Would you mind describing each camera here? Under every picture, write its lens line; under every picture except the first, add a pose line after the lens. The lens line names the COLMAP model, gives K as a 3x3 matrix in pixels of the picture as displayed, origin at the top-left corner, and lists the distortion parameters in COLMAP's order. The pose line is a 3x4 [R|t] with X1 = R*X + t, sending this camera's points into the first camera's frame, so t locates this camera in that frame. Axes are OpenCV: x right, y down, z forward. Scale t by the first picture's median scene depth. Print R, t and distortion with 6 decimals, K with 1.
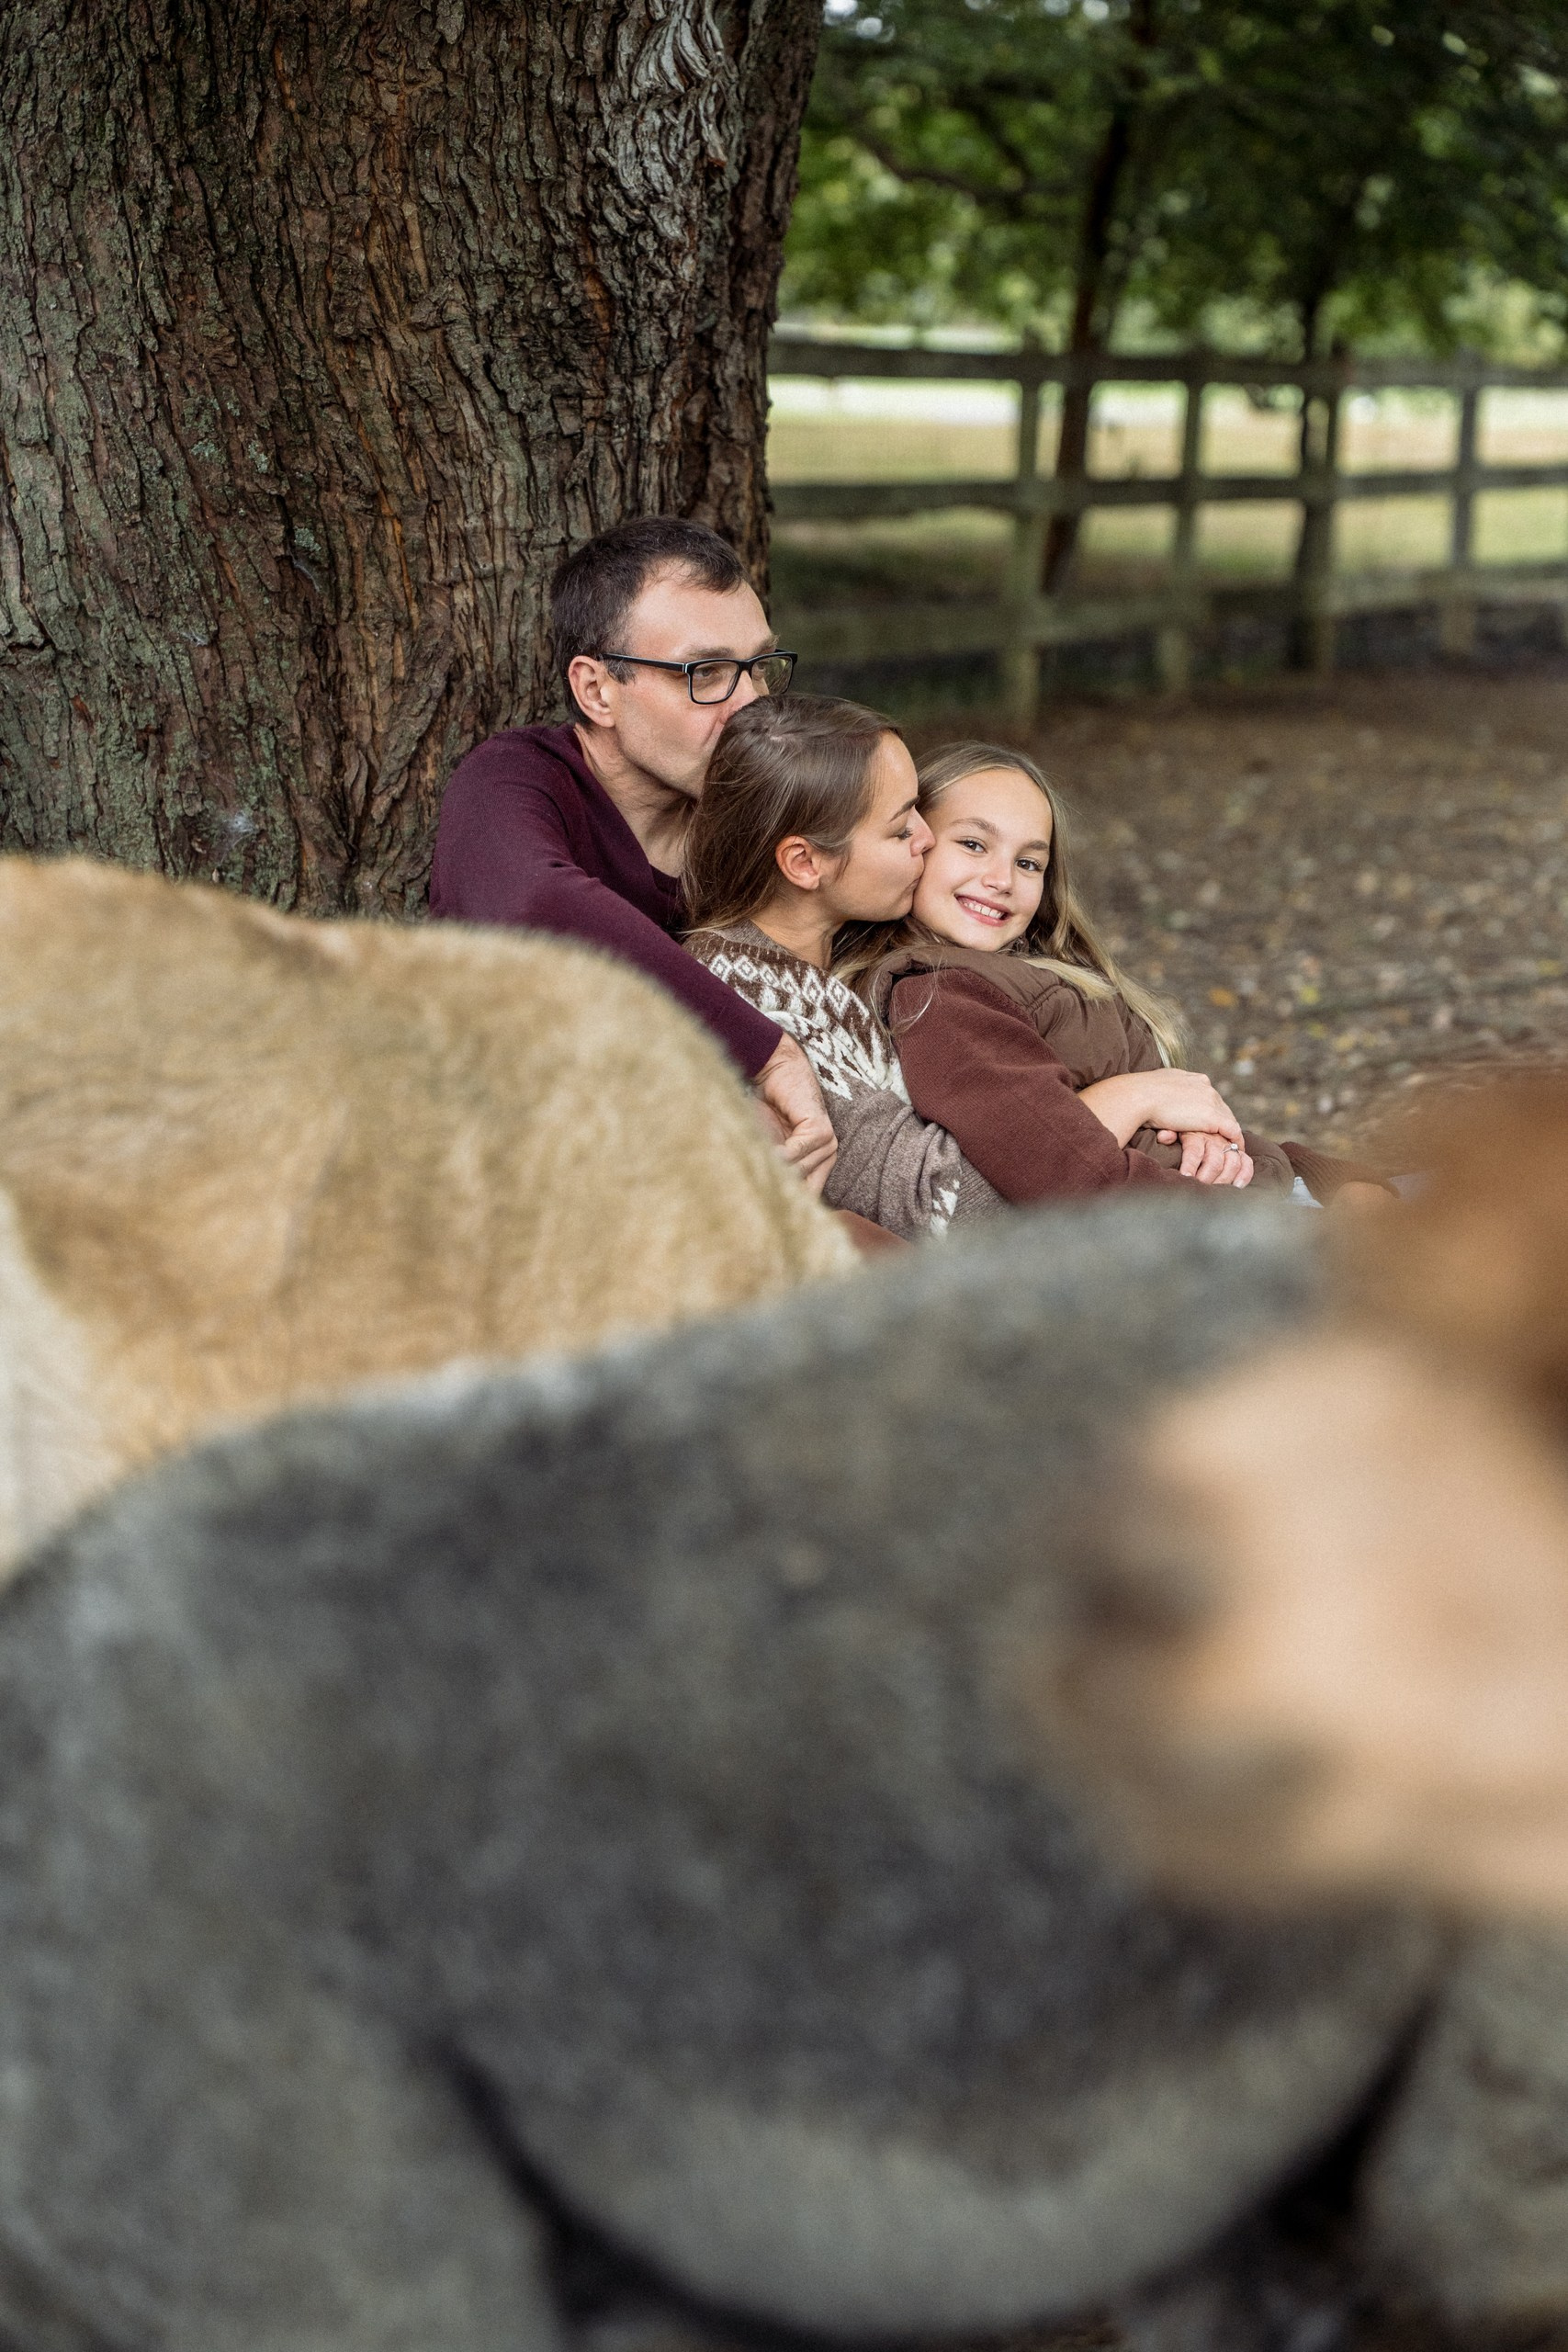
lens RADIAL K [[4646.9, 0, 948.1], [0, 4646.9, 1202.2], [0, 0, 1]] dist [0.212160, 0.000000]
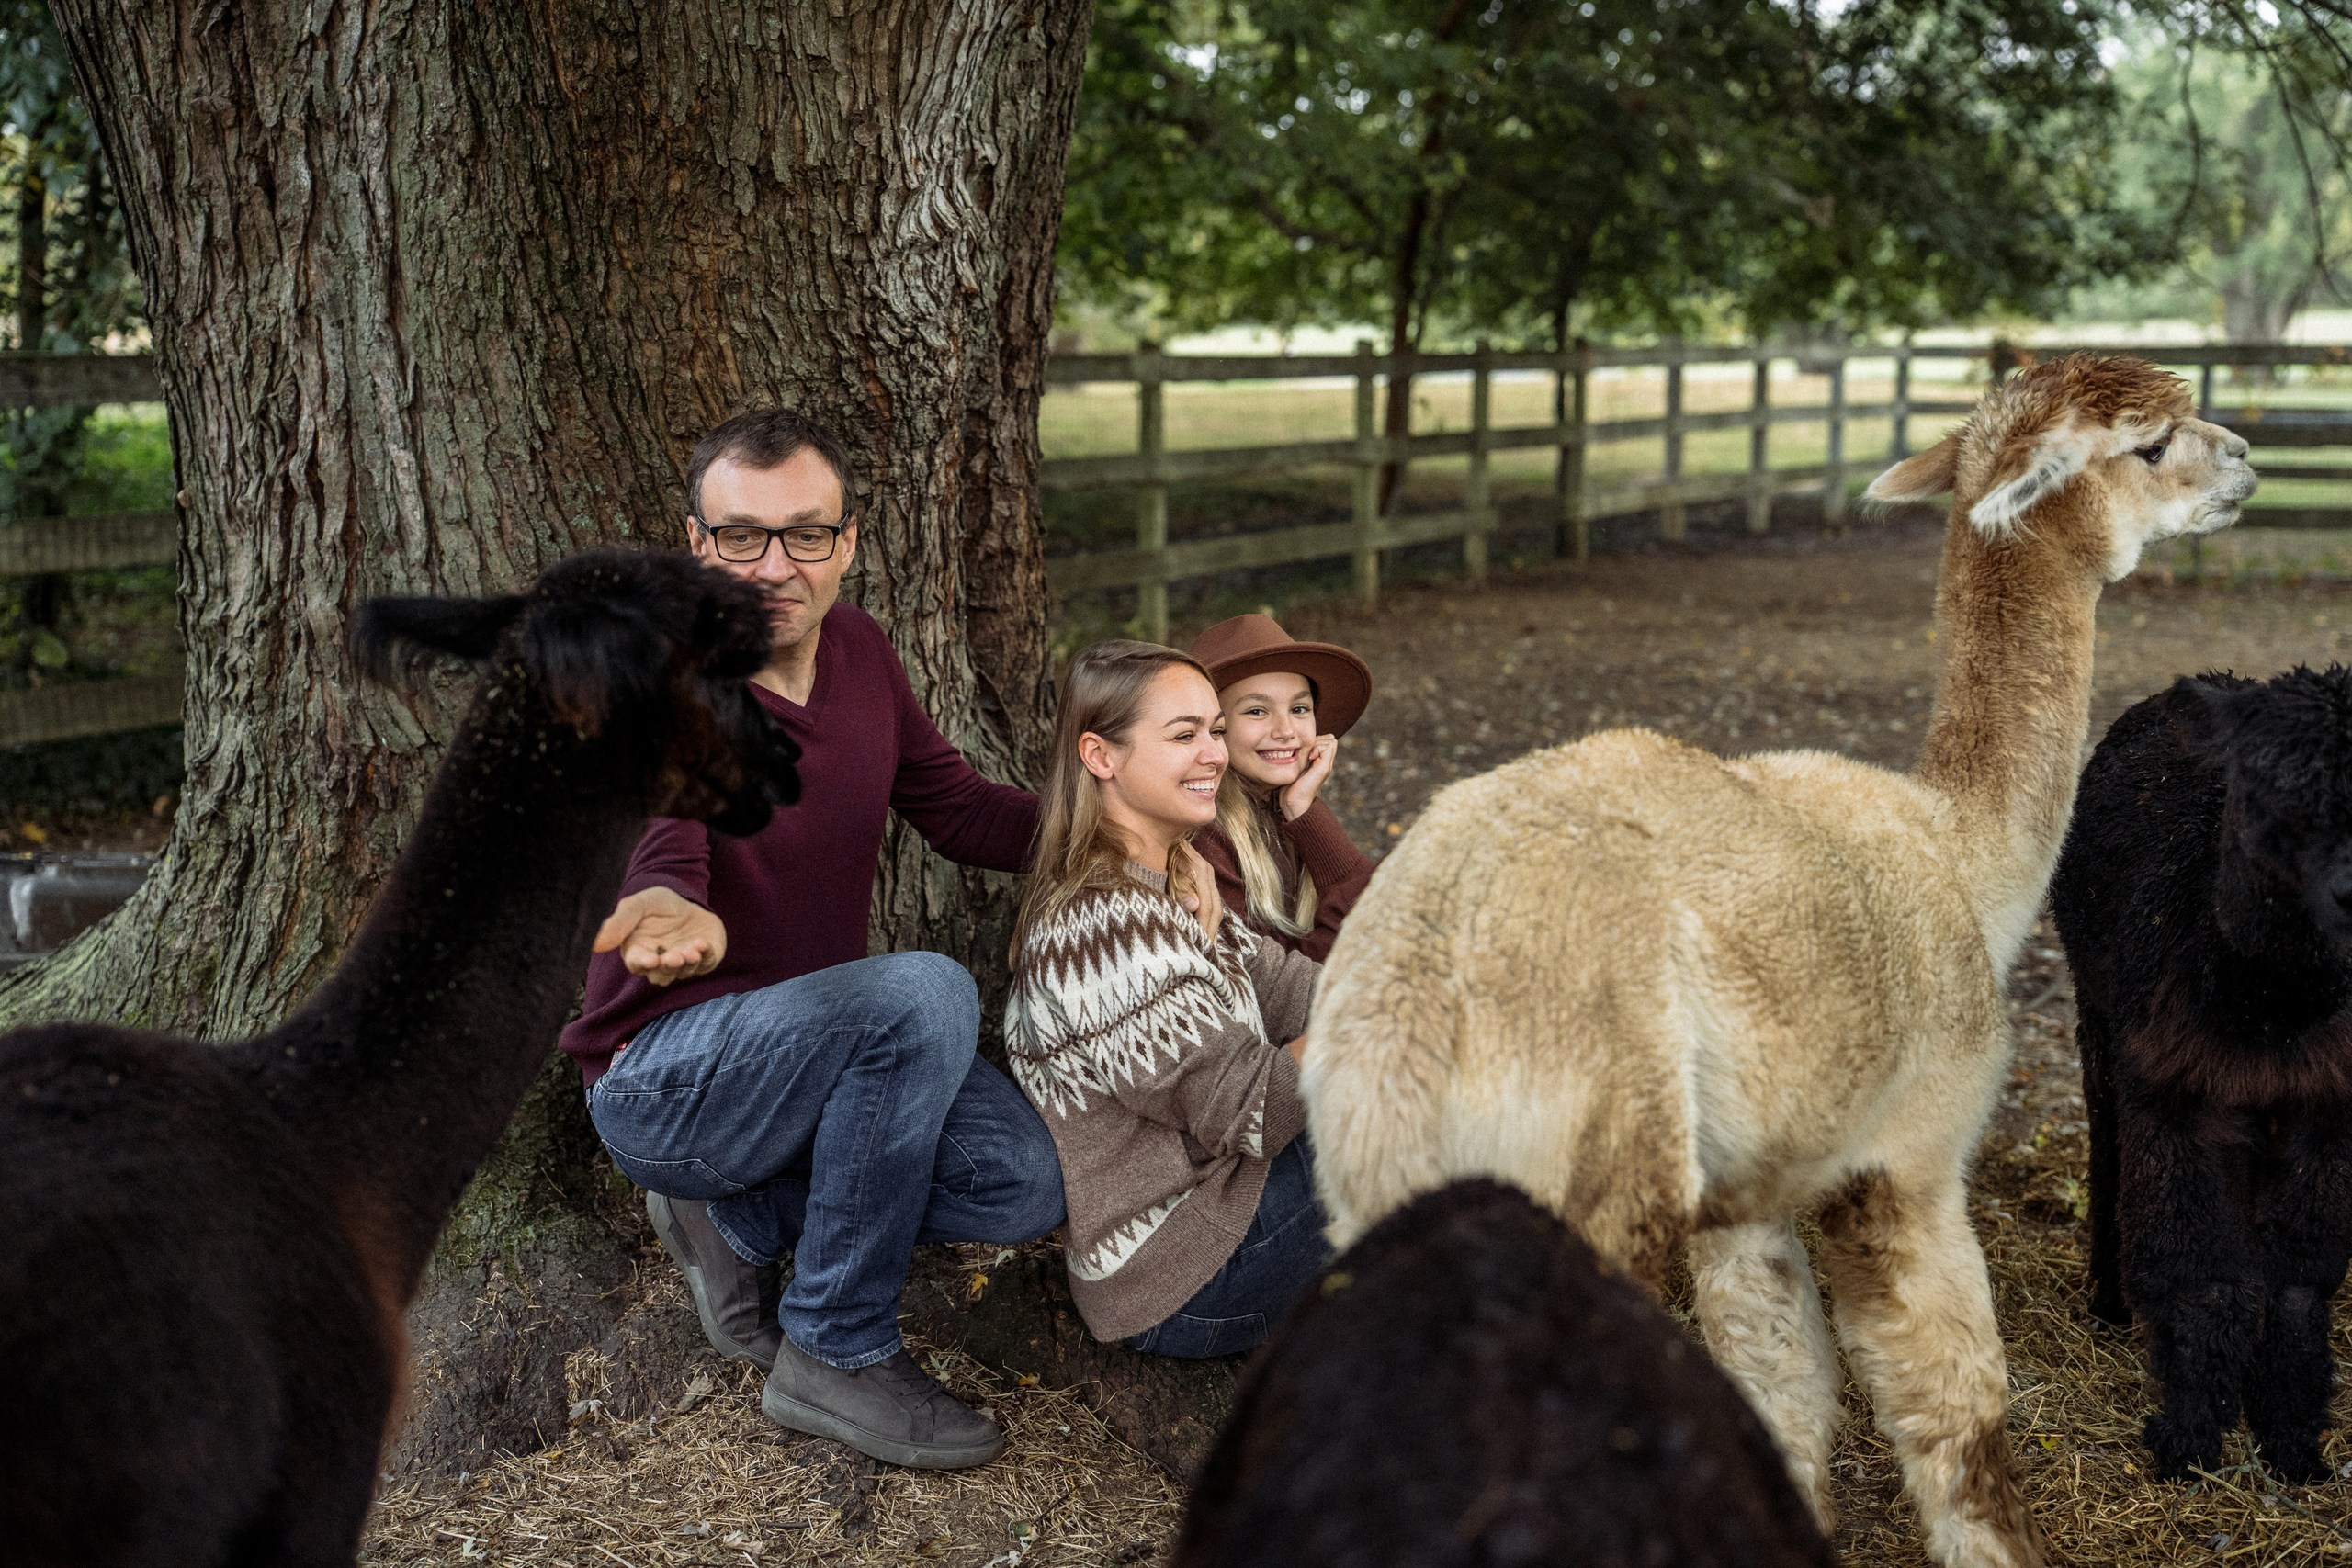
lens RADIAL K [[3062.8, 0, 1246.6], [0, 3062.8, 750.1], [0, 0, 1]] dist [0.200331, 0.000000]
pose [[0.998418, -0.035674, -0.043458, 0.063830], [0.033635, 0.998339, -0.046781, -0.047434], [0.045055, 0.045245, 0.997959, 0.136347]]
